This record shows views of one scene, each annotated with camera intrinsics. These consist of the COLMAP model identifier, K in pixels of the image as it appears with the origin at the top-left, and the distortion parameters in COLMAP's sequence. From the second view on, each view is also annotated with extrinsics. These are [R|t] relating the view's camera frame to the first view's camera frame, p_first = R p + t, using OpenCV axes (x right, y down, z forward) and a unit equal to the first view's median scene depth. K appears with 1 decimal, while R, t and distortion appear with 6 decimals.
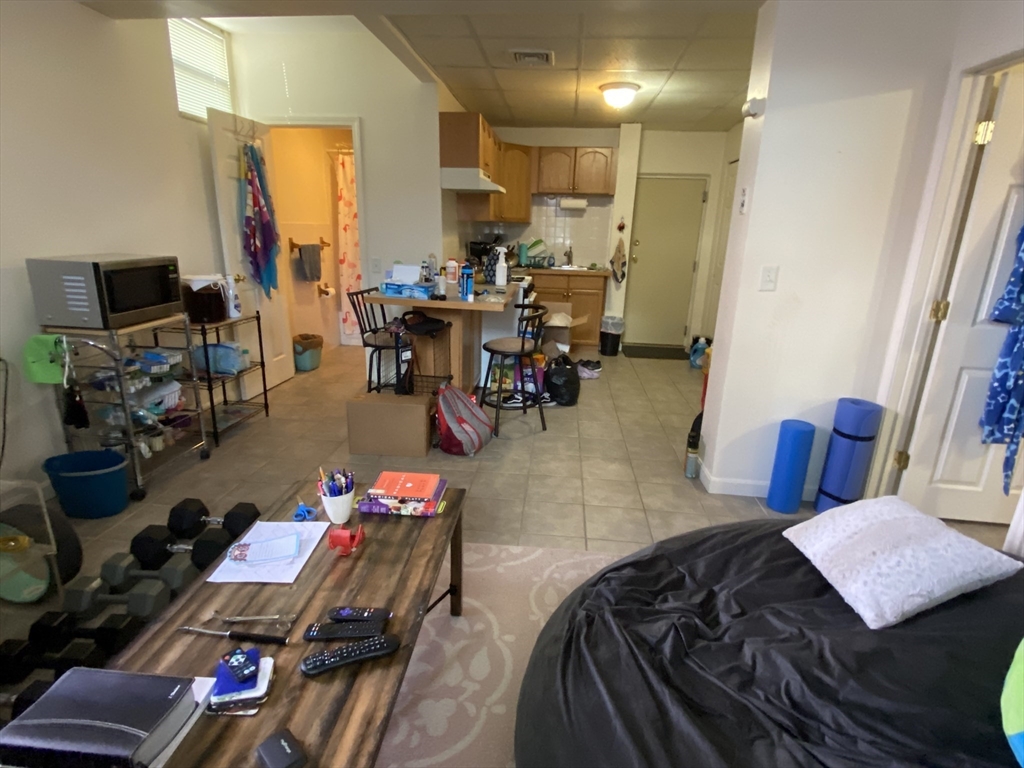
lens RADIAL K [[531.1, 0, 511.0], [0, 531.1, 385.4], [0, 0, 1]] dist [0.066791, -0.075970]
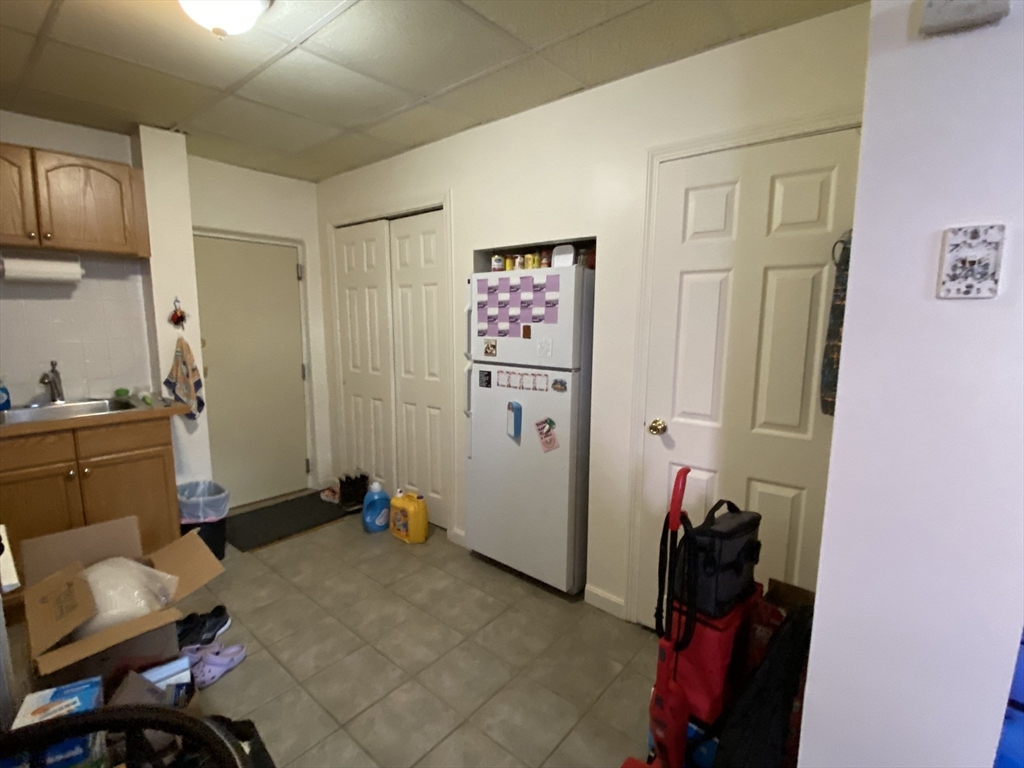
lens RADIAL K [[480.2, 0, 508.4], [0, 480.2, 384.2], [0, 0, 1]] dist [0.061526, -0.044139]
pose [[0.573934, -0.138100, 0.807173, -0.003099], [0.243310, 0.969923, -0.007058, -0.151268], [-0.781921, 0.200444, 0.590273, 0.479558]]
